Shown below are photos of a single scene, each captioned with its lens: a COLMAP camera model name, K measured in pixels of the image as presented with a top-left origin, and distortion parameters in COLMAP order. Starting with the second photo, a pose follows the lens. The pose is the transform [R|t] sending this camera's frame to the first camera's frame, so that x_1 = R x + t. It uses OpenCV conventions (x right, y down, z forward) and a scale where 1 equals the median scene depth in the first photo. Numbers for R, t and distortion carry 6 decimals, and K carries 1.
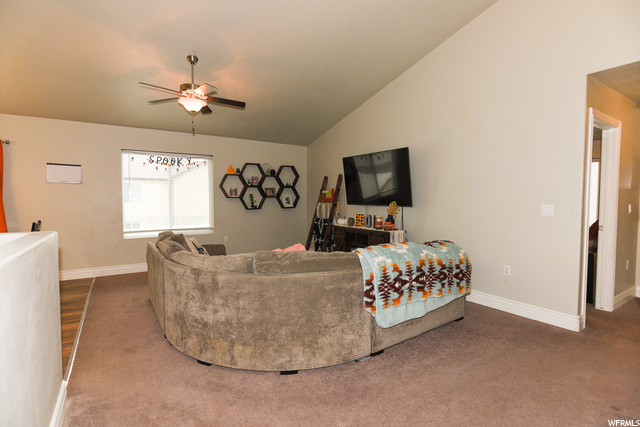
lens RADIAL K [[314.0, 0, 320.0], [0, 314.0, 213.5], [0, 0, 1]] dist [-0.000720, -0.000206]
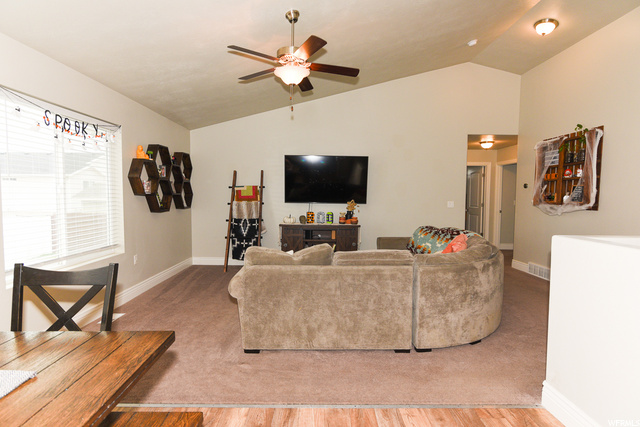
lens RADIAL K [[325.9, 0, 320.0], [0, 325.9, 213.5], [0, 0, 1]] dist [-0.001951, -0.000584]
pose [[0.531350, -0.045831, 0.845912, -0.716782], [0.032627, 0.998902, 0.033626, -0.024953], [-0.846524, 0.009733, 0.532262, 0.355962]]
